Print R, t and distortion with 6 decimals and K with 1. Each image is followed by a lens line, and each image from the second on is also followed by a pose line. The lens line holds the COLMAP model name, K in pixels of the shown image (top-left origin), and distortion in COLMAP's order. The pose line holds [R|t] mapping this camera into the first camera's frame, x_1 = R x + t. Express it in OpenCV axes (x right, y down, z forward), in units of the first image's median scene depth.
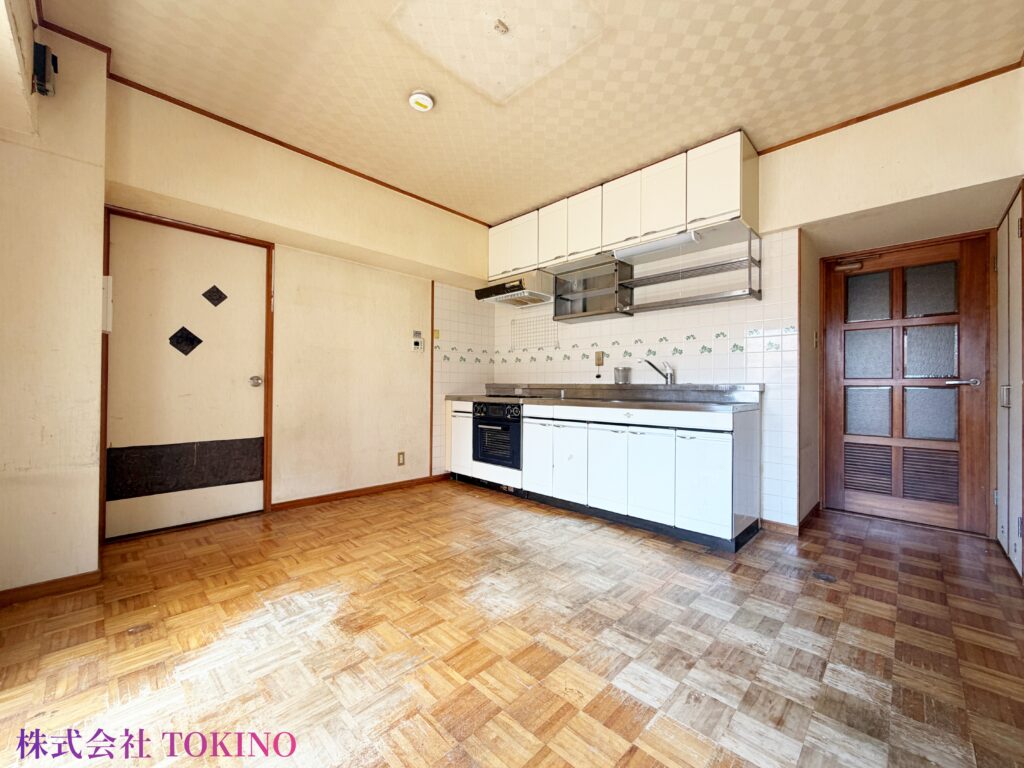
lens RADIAL K [[409.7, 0, 510.8], [0, 409.7, 385.9], [0, 0, 1]] dist [0.001031, 0.000154]
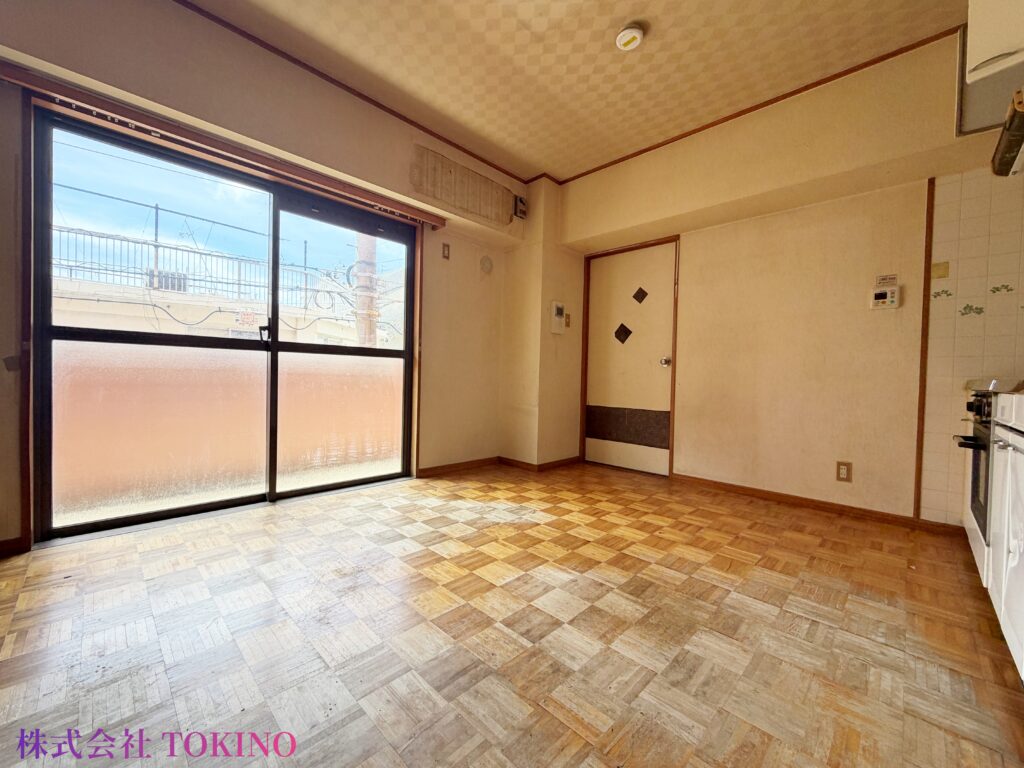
lens RADIAL K [[409.7, 0, 507.4], [0, 409.7, 384.7], [0, 0, 1]] dist [0.001031, 0.000154]
pose [[-0.004697, 0.009668, -0.999942, 0.513893], [-0.020861, 0.999735, 0.009764, 0.049484], [0.999771, 0.020906, -0.004495, 0.555823]]
